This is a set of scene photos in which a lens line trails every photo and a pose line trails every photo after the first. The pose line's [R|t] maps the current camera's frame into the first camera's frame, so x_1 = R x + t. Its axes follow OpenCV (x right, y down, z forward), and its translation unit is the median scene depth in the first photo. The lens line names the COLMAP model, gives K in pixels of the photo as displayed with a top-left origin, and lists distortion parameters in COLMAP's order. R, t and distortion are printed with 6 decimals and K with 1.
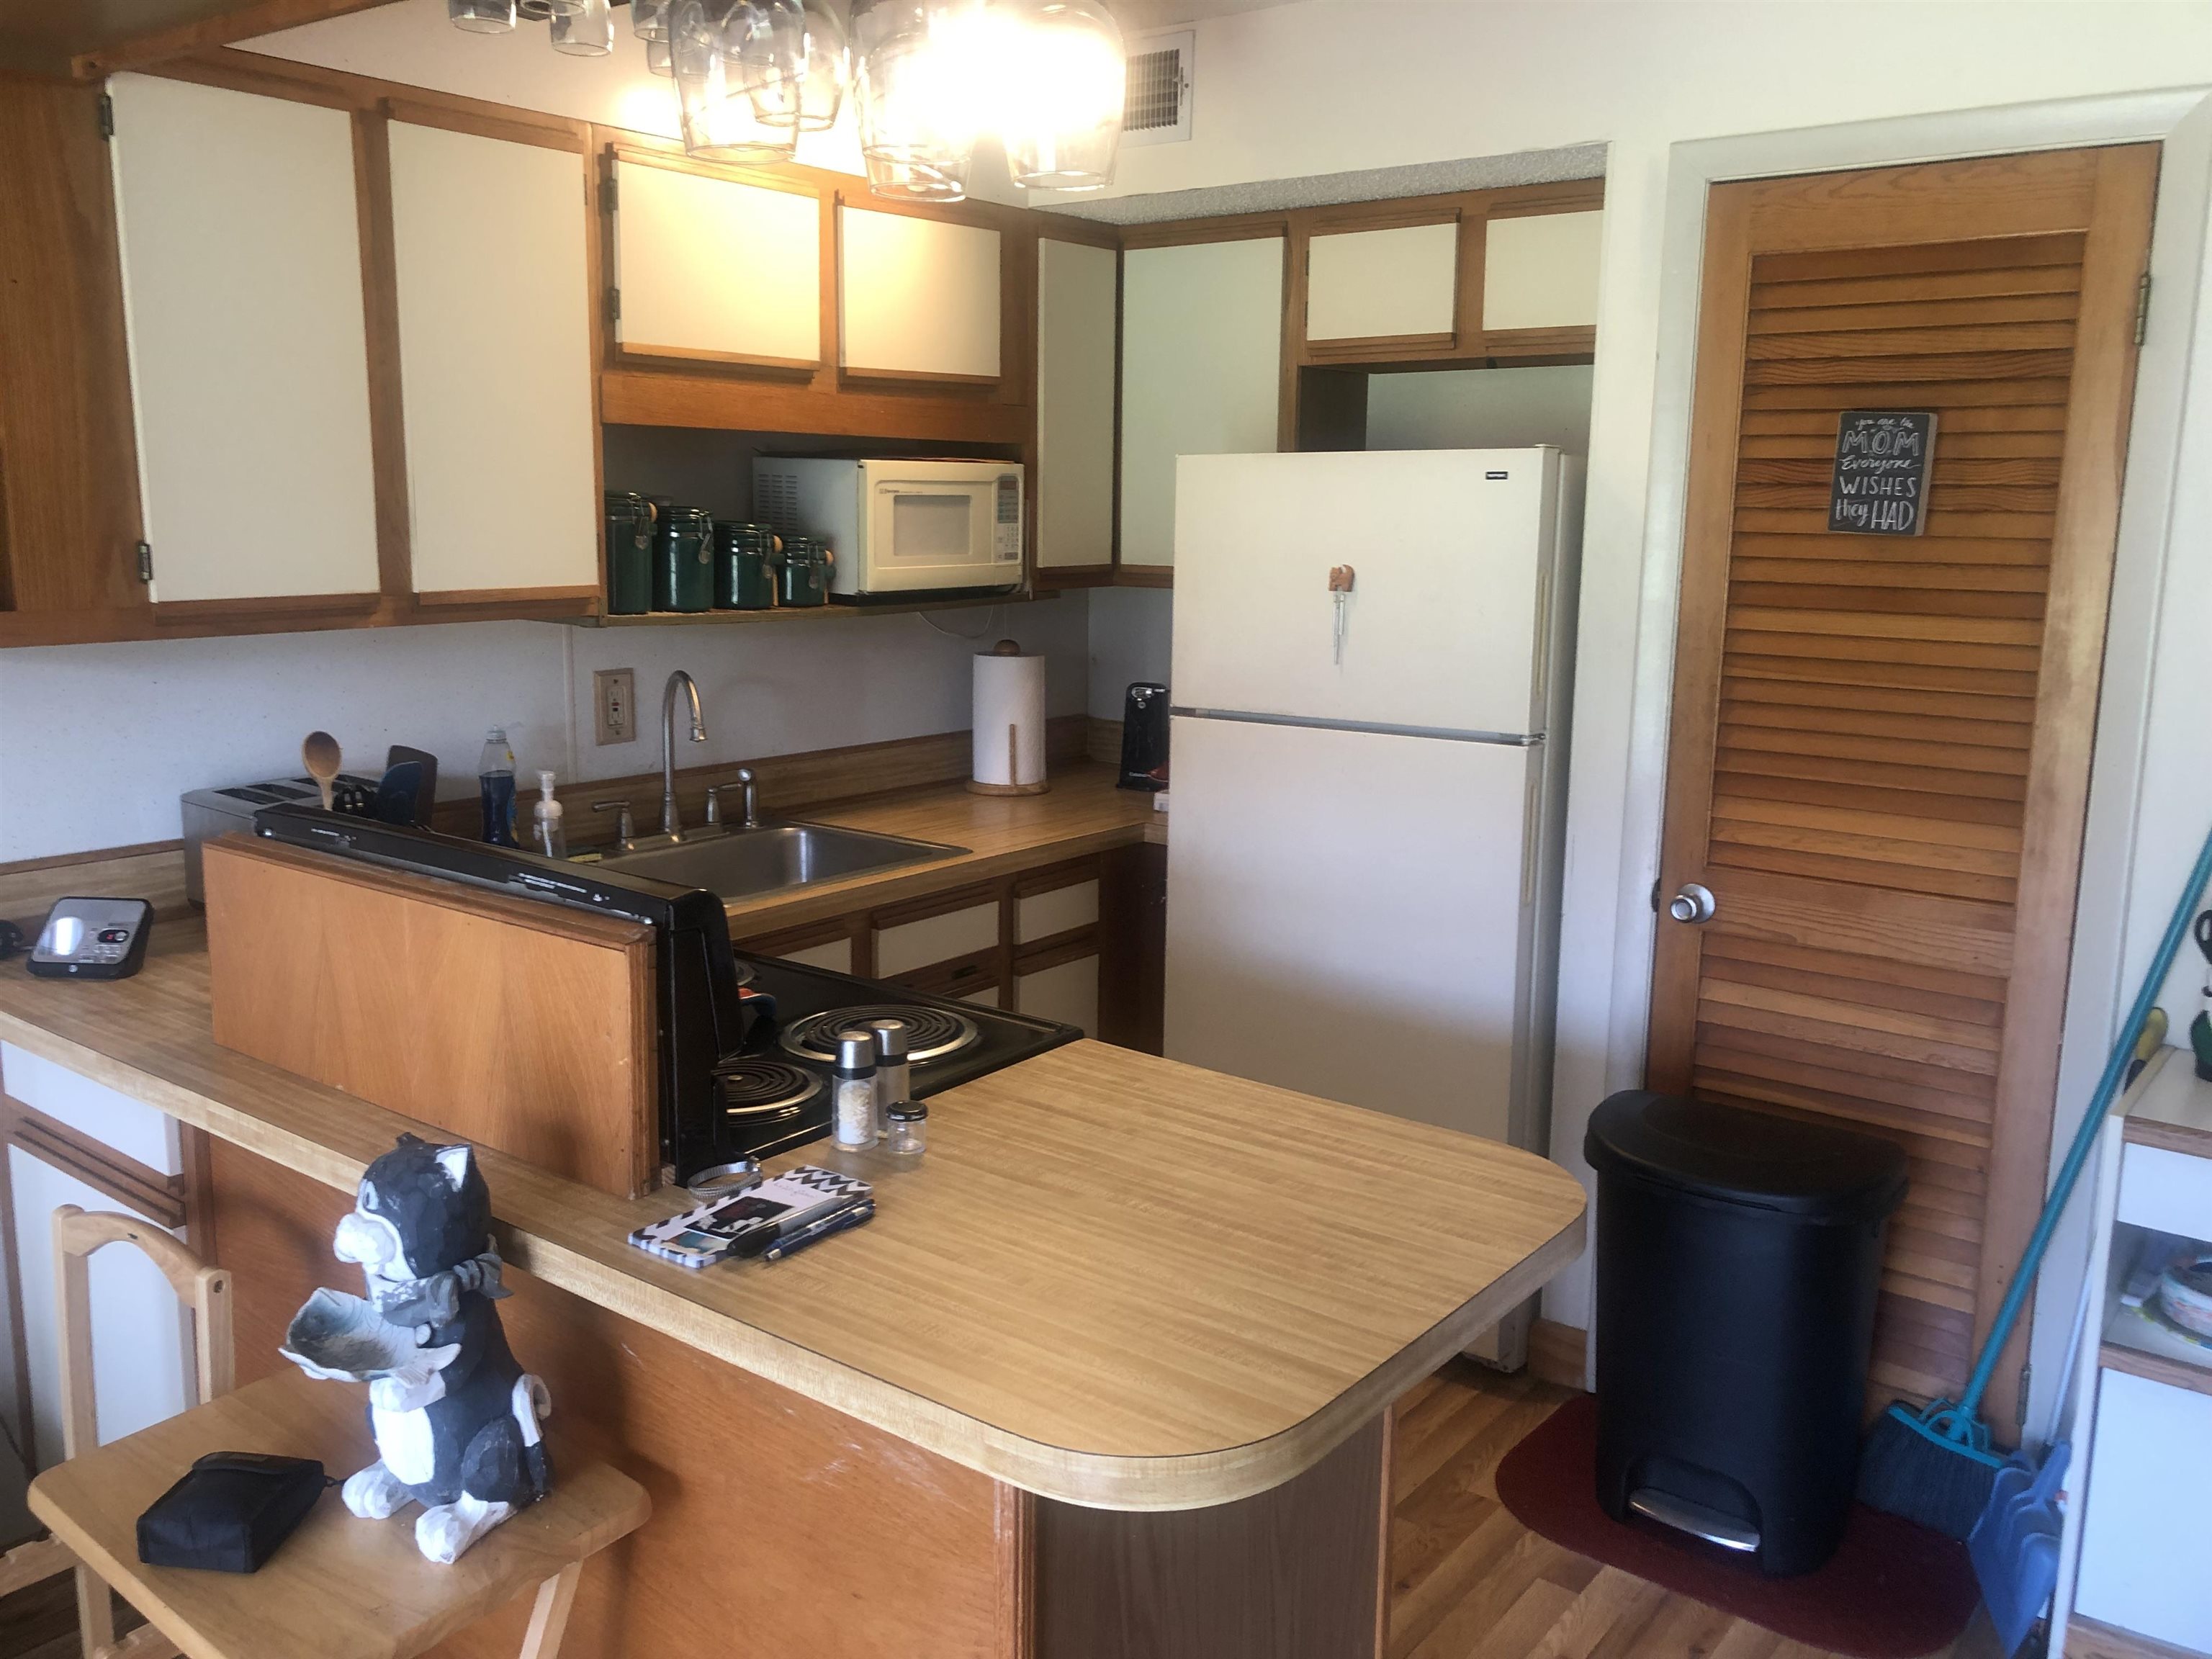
lens RADIAL K [[1817.3, 0, 1107.0], [0, 1817.3, 835.2], [0, 0, 1]] dist [0.012698, -0.001476]
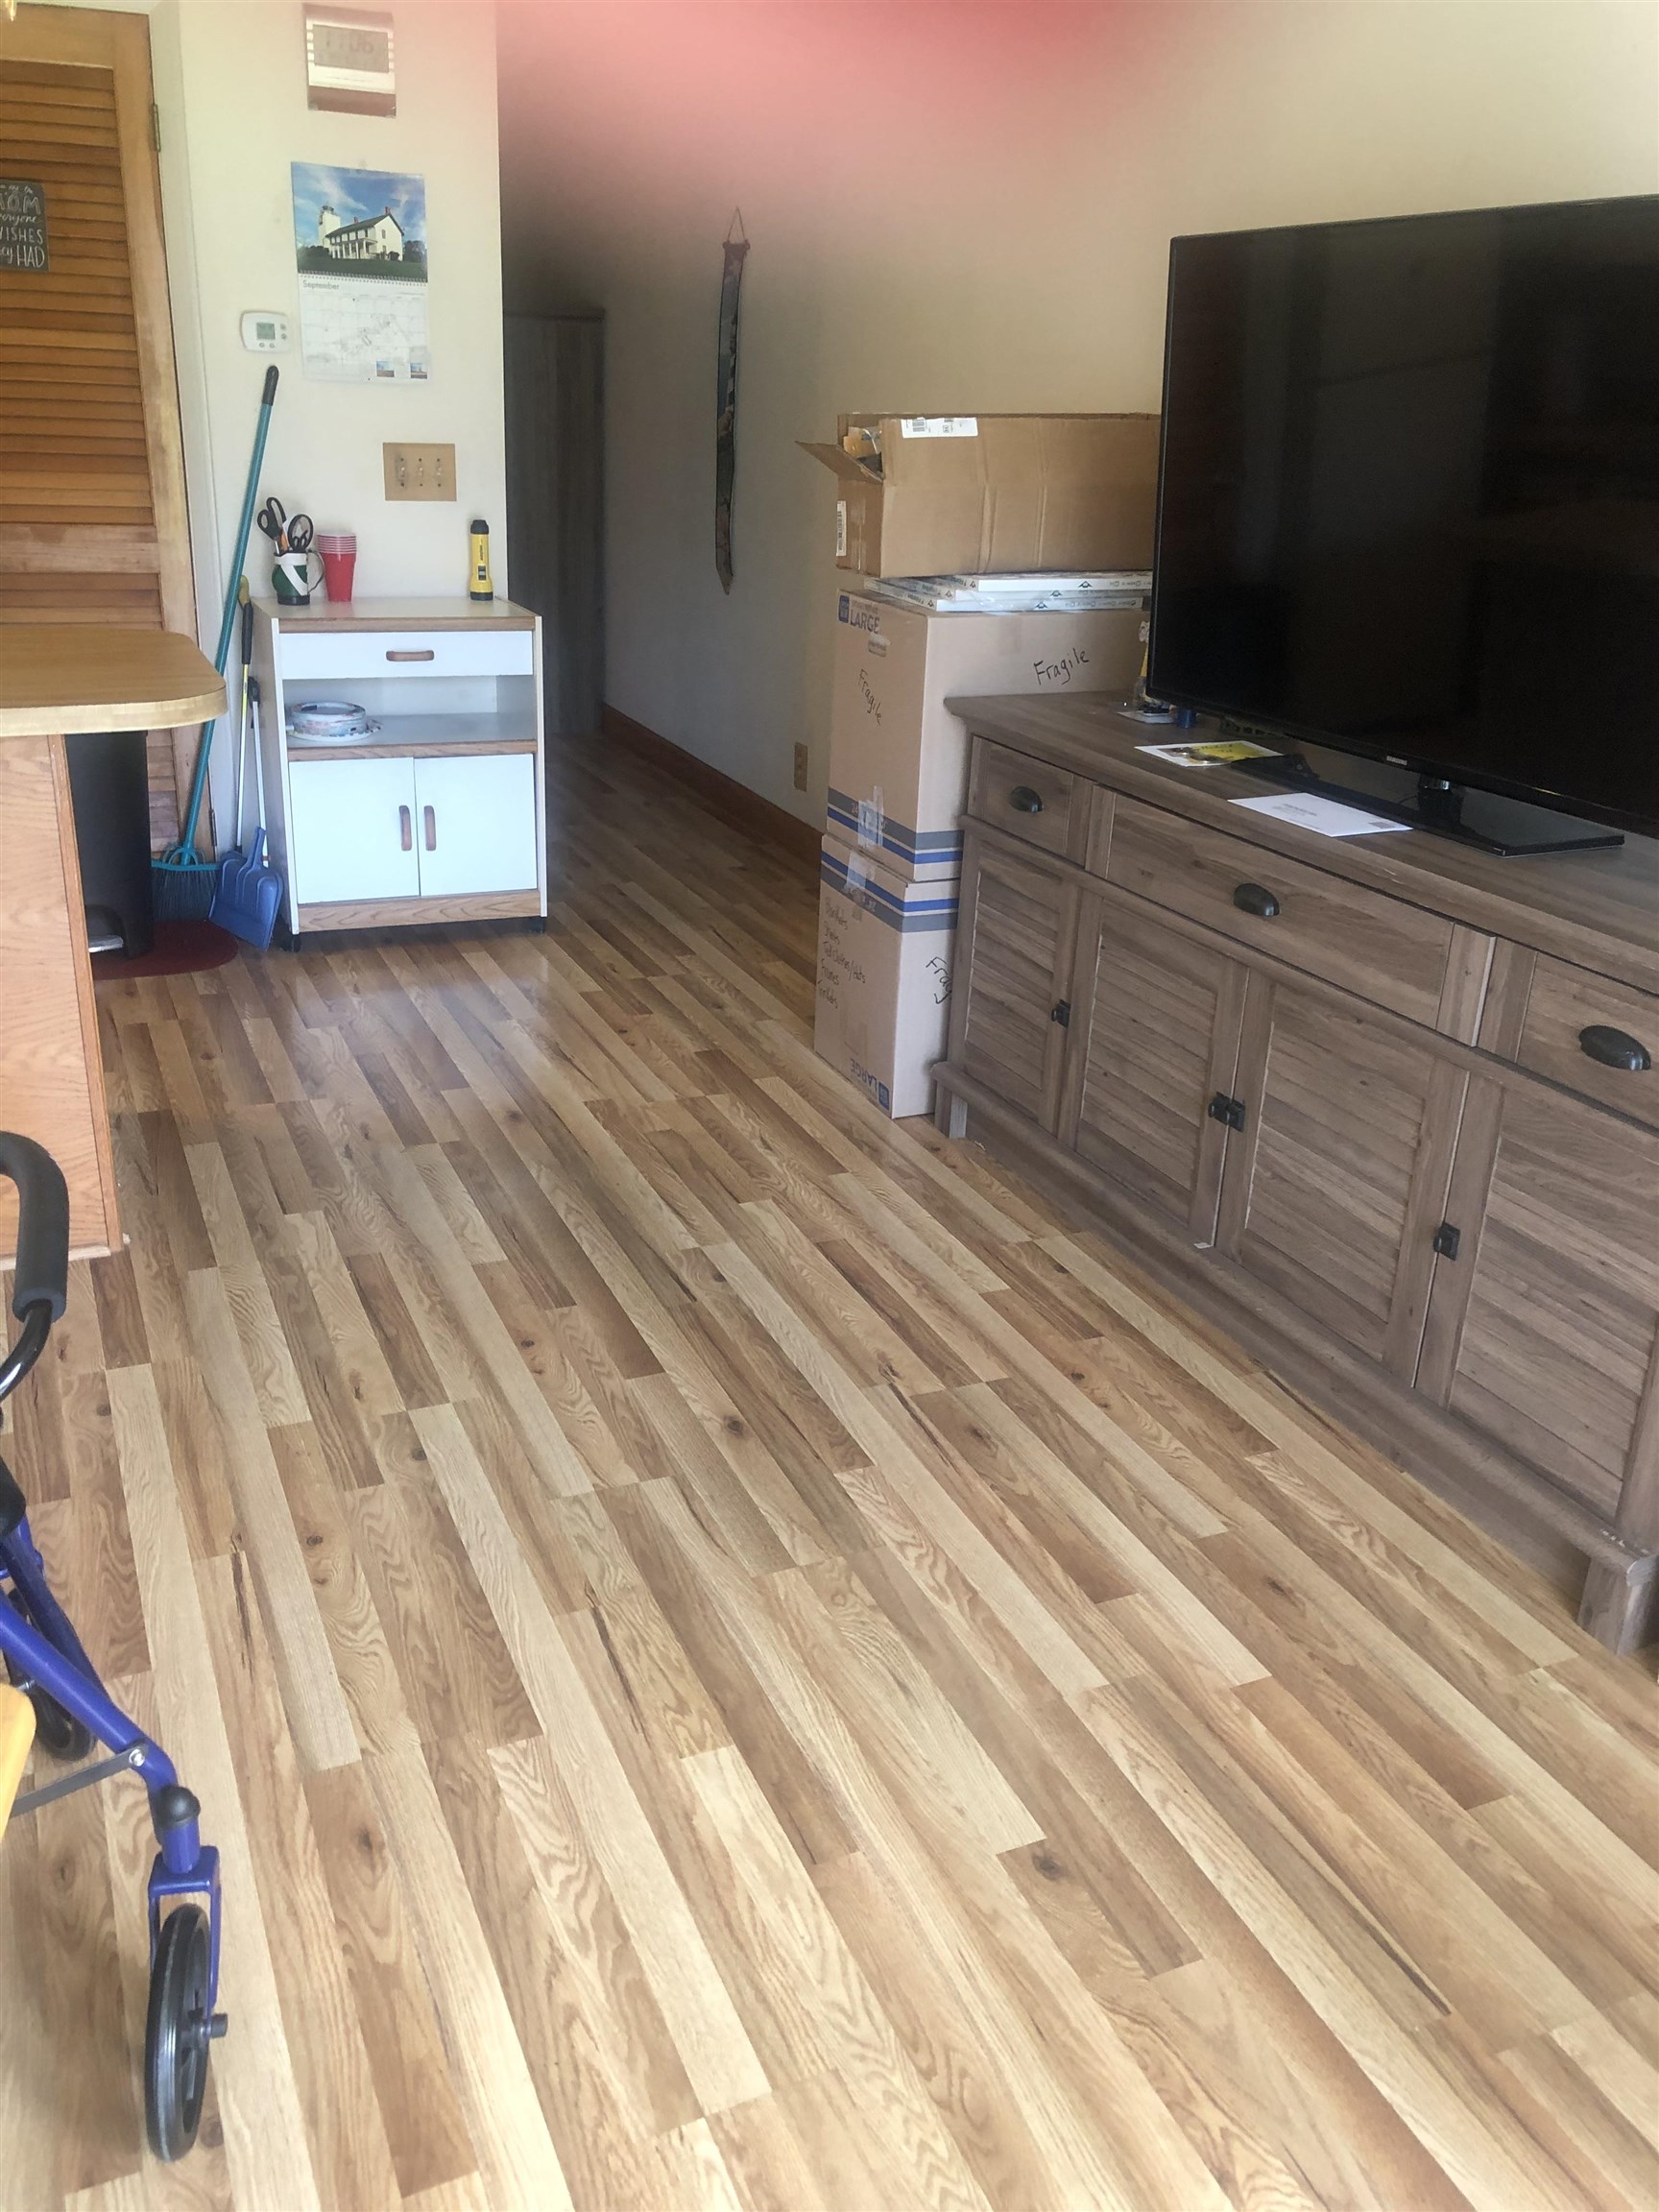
lens RADIAL K [[1817.3, 0, 833.7], [0, 1817.3, 1102.5], [0, 0, 1]] dist [0.012698, -0.001476]
pose [[0.471038, -0.322856, 0.820906, -0.724161], [0.123567, 0.945588, 0.300989, 0.113087], [-0.873415, -0.040340, 0.485302, -0.336829]]
